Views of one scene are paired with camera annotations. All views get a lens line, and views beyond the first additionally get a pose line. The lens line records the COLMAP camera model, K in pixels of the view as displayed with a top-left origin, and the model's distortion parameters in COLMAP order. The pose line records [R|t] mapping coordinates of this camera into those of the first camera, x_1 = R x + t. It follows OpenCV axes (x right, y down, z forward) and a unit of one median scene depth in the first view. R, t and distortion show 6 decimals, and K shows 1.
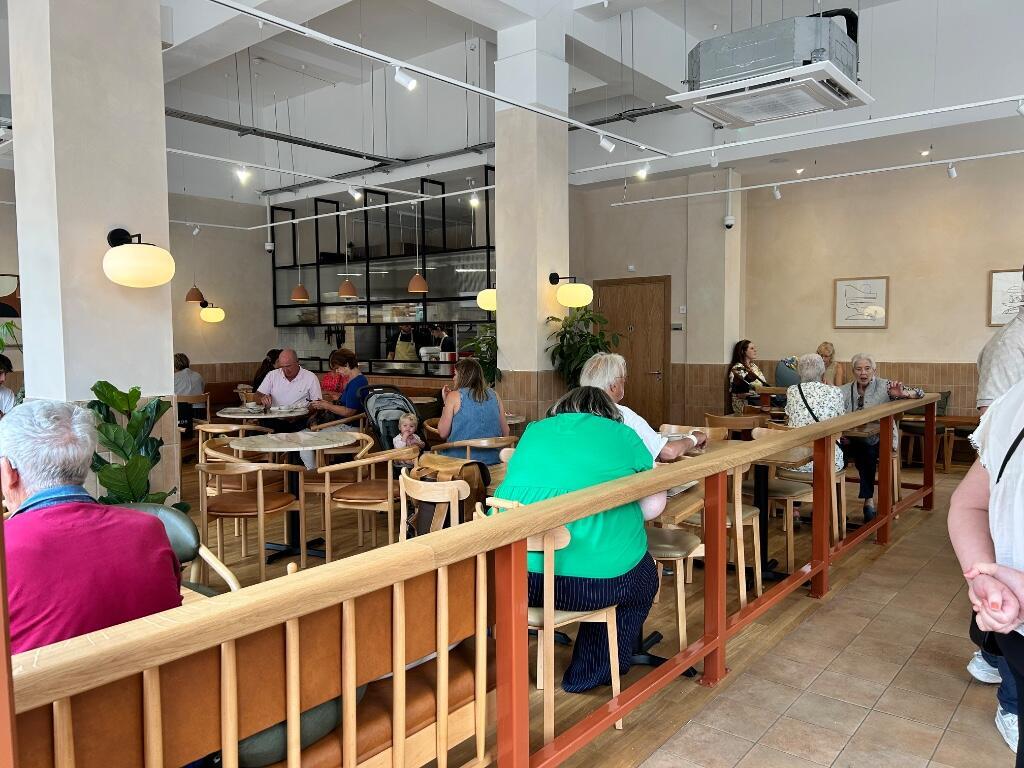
lens RADIAL K [[772.8, 0, 504.3], [0, 772.8, 386.0], [0, 0, 1]] dist [0.053319, -0.052810]
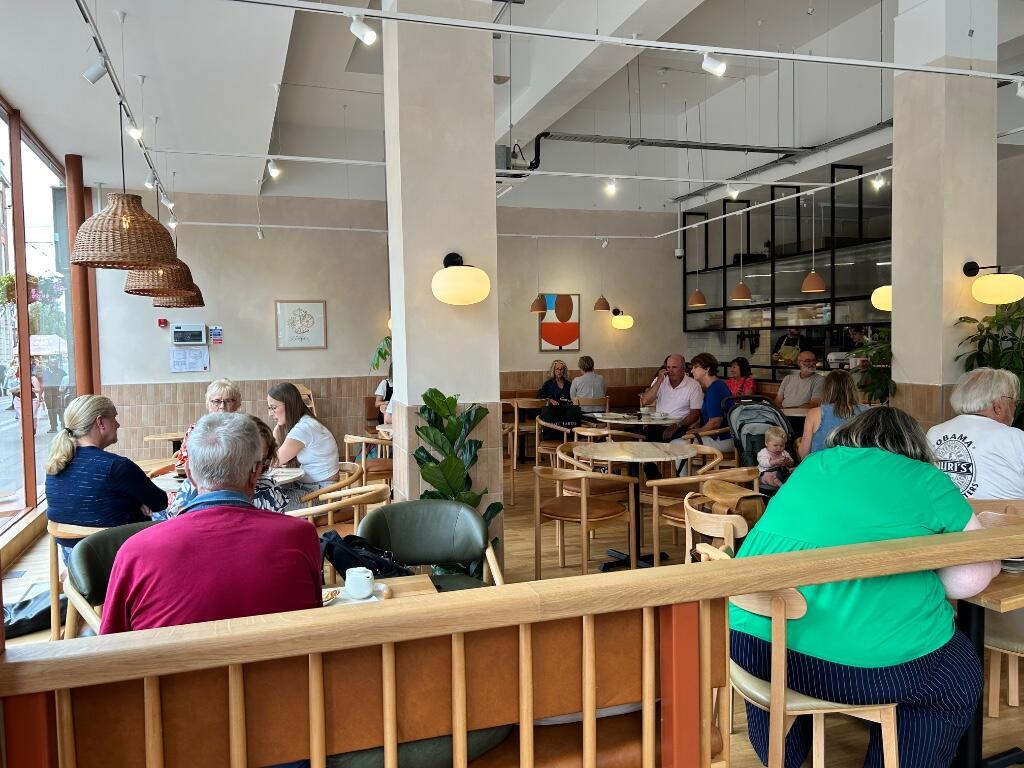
lens RADIAL K [[772.8, 0, 504.3], [0, 772.8, 386.0], [0, 0, 1]] dist [0.053319, -0.052810]
pose [[0.843154, 0.022565, -0.537198, 0.090739], [-0.024150, 0.999700, 0.004088, -0.009484], [0.537129, 0.009526, 0.843446, 0.057173]]
